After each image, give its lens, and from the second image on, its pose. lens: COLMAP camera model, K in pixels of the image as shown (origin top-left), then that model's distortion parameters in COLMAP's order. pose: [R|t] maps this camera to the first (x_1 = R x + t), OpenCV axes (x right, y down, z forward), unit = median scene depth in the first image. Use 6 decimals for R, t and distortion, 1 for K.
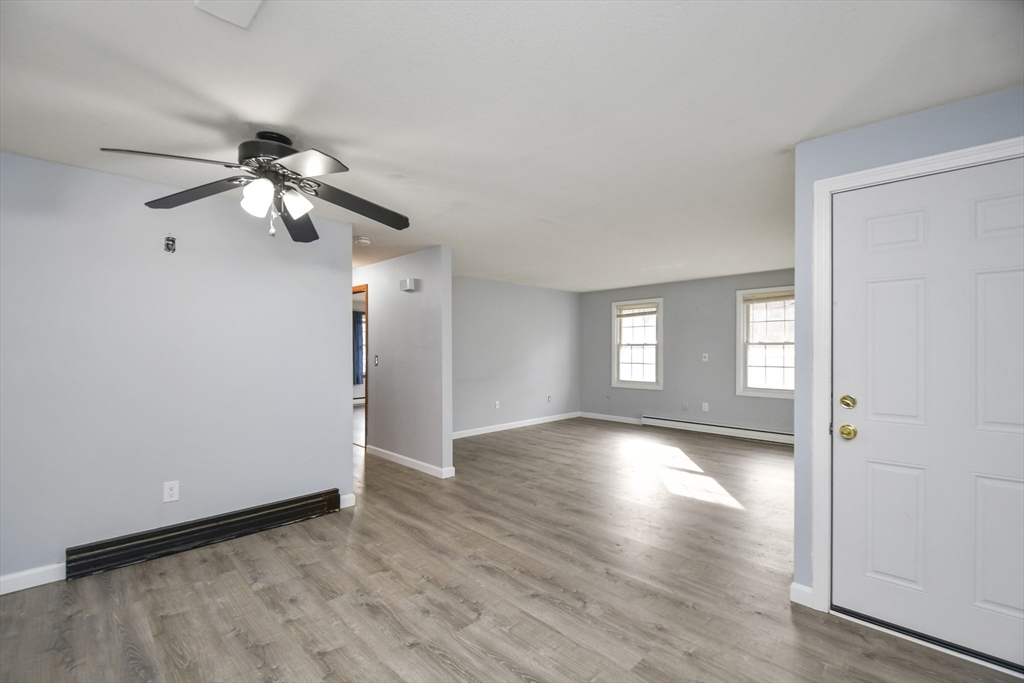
lens RADIAL K [[447.8, 0, 504.1], [0, 447.8, 349.9], [0, 0, 1]] dist [0.031758, -0.022216]
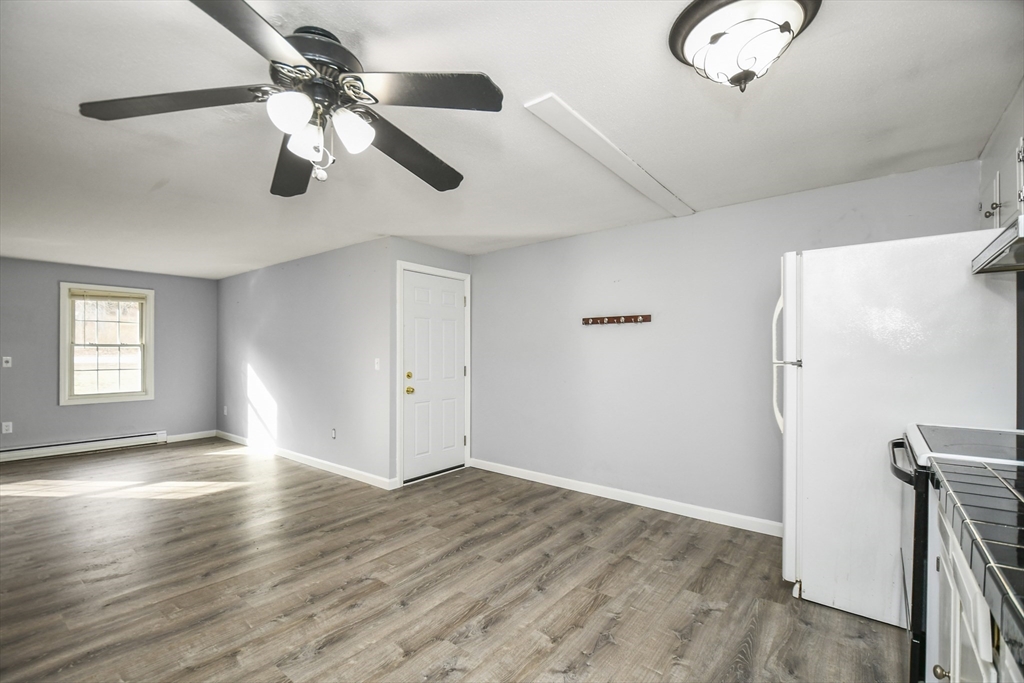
lens RADIAL K [[447.8, 0, 504.1], [0, 447.8, 349.9], [0, 0, 1]] dist [0.031758, -0.022216]
pose [[-0.116669, 0.006635, 0.993149, -0.915187], [0.005068, 0.999969, -0.006085, 0.011614], [-0.993158, 0.004324, -0.116699, 0.585237]]
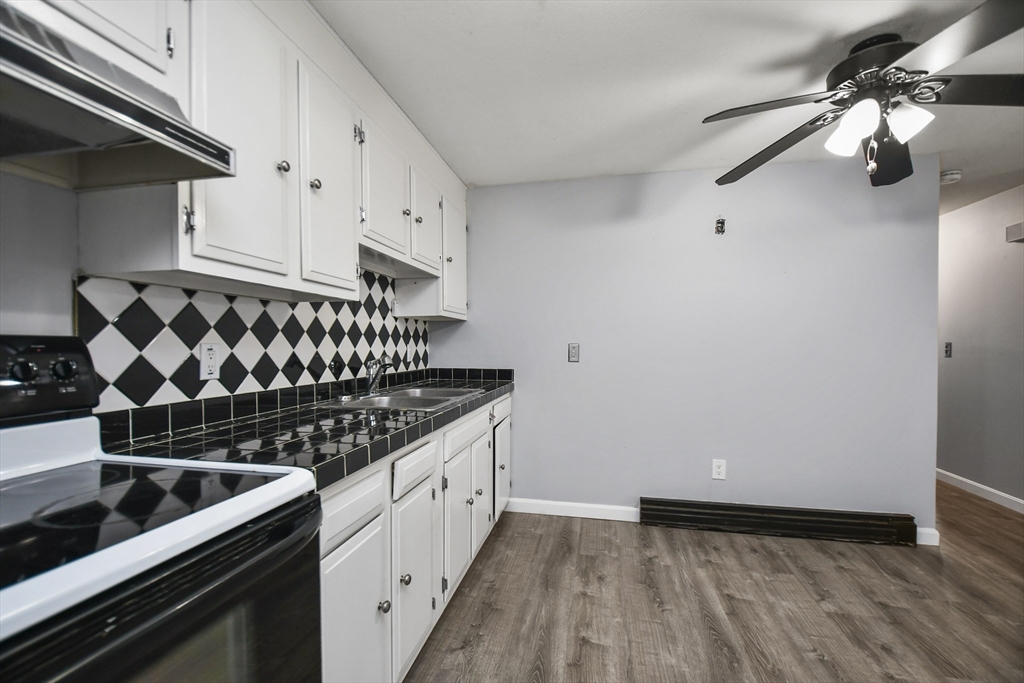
lens RADIAL K [[446.6, 0, 508.6], [0, 446.6, 350.6], [0, 0, 1]] dist [0.031622, -0.022077]
pose [[0.562425, 0.012258, -0.826757, -0.159988], [-0.002780, 0.999912, 0.012934, 0.031941], [0.826844, -0.004976, 0.562410, 0.036572]]
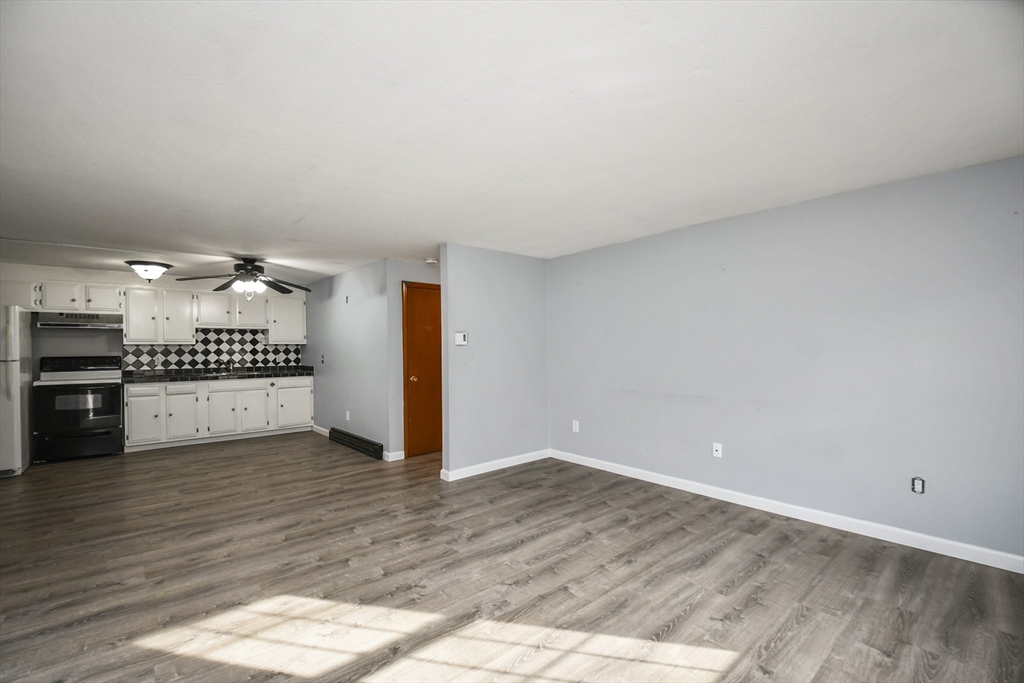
lens RADIAL K [[447.8, 0, 504.1], [0, 447.8, 349.9], [0, 0, 1]] dist [0.031758, -0.022216]
pose [[-0.066686, 0.005811, -0.997757, 1.262571], [0.003775, 0.999977, 0.005572, -0.005778], [0.997767, -0.003395, -0.066707, 1.803874]]
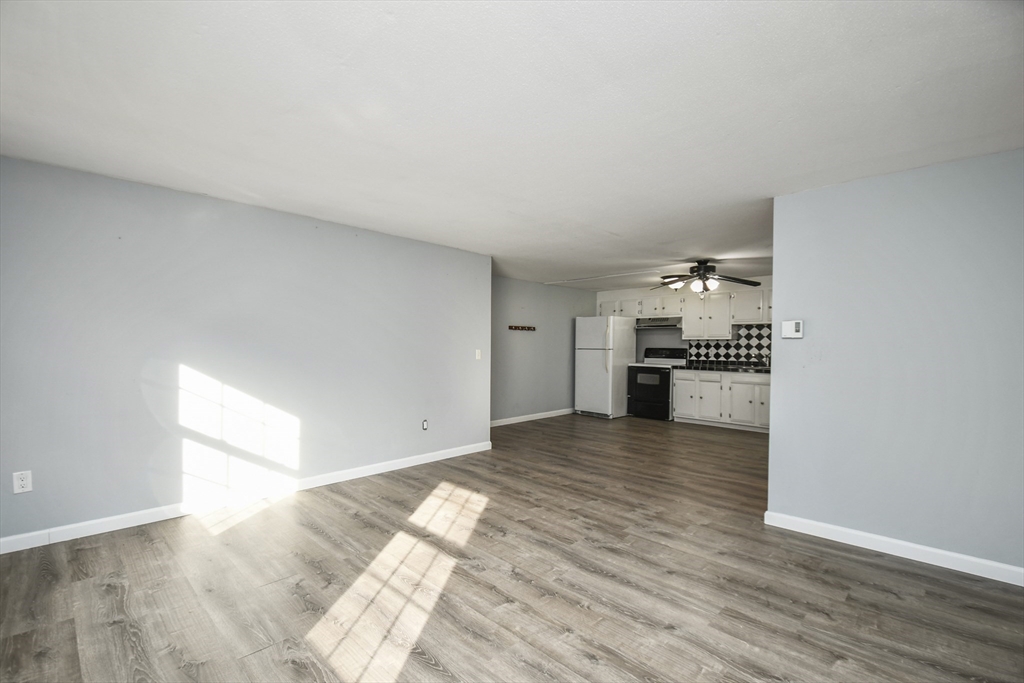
lens RADIAL K [[452.9, 0, 504.1], [0, 452.9, 349.2], [0, 0, 1]] dist [0.038997, -0.022991]
pose [[-0.999774, -0.007155, -0.020036, 0.480392], [-0.007471, 0.999848, 0.015752, -0.002587], [0.019921, 0.015898, -0.999675, 2.607388]]
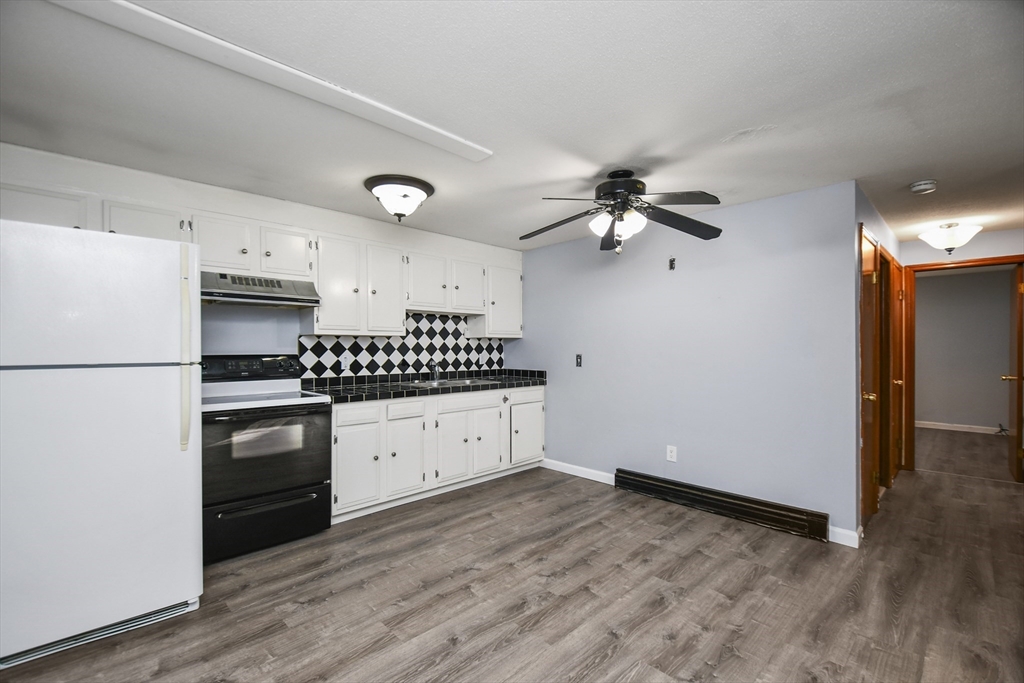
lens RADIAL K [[446.6, 0, 508.6], [0, 446.6, 350.6], [0, 0, 1]] dist [0.031622, -0.022077]
pose [[0.004346, 0.009512, -0.999945, 0.536493], [-0.002913, 0.999951, 0.009499, 0.003895], [0.999986, 0.002871, 0.004374, 0.504858]]
